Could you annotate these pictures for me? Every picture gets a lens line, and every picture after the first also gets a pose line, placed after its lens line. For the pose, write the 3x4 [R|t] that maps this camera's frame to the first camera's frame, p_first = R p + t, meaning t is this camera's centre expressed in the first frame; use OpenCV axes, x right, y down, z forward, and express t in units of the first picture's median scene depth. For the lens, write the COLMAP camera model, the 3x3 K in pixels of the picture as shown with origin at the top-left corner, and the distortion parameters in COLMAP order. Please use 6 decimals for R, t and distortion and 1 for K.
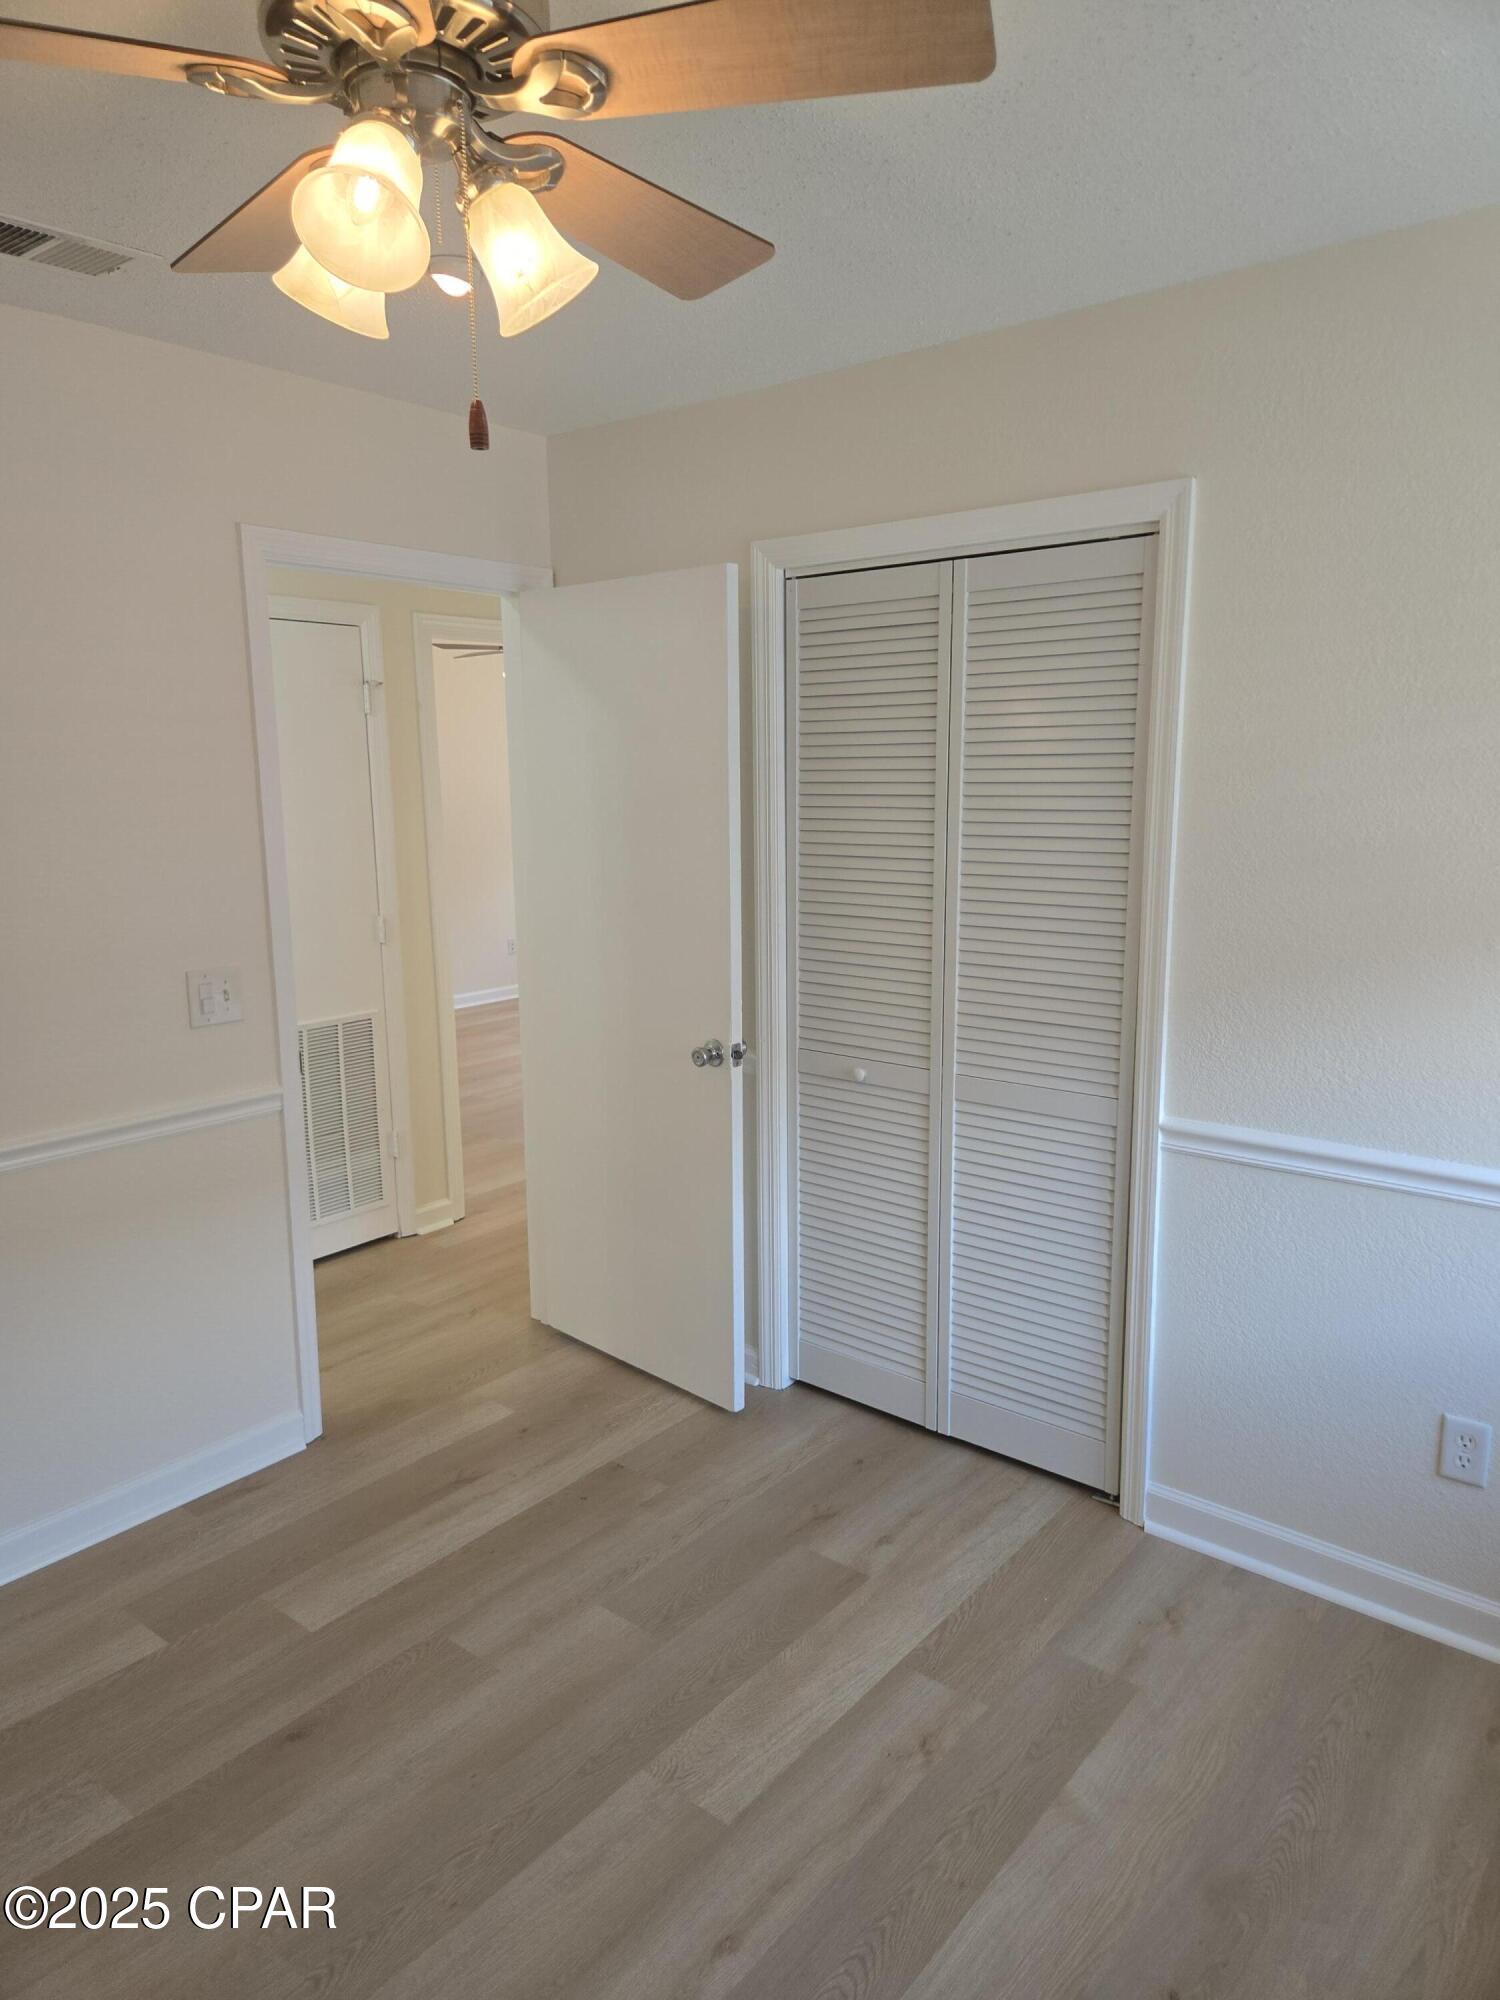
lens RADIAL K [[1331.2, 0, 751.1], [0, 1331.2, 1007.0], [0, 0, 1]] dist [0.071924, -0.051628]
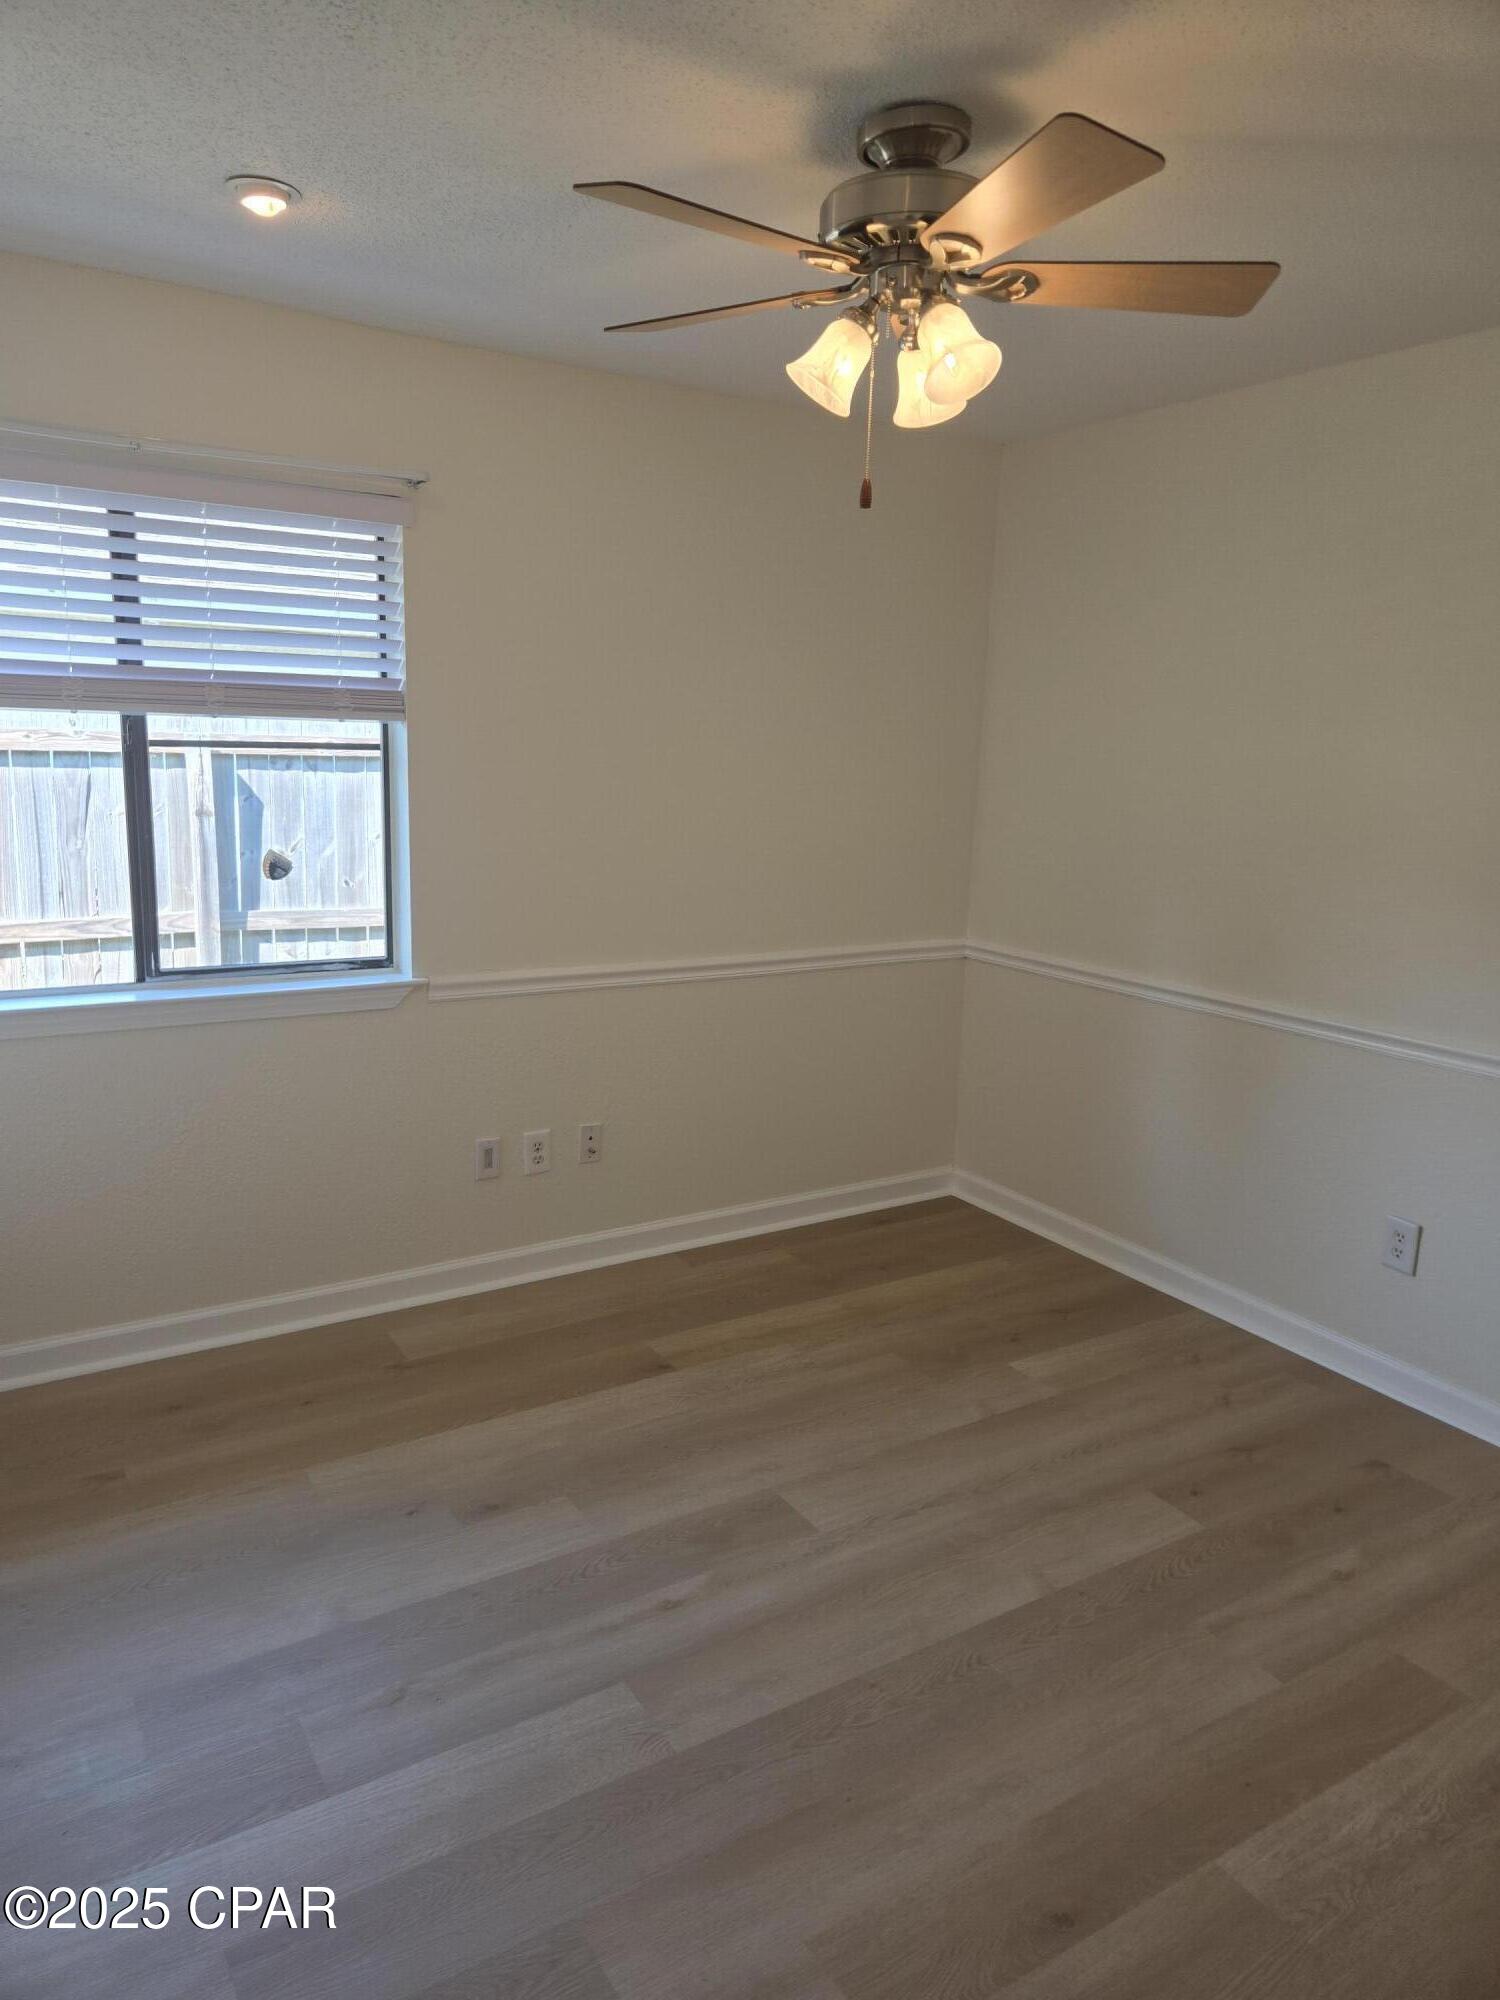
lens RADIAL K [[1331.2, 0, 751.1], [0, 1331.2, 1007.0], [0, 0, 1]] dist [0.071924, -0.051628]
pose [[-0.948482, -0.070421, 0.308904, -0.397549], [0.042865, 0.937499, 0.345339, -0.257751], [-0.313917, 0.340789, -0.886182, 1.697364]]
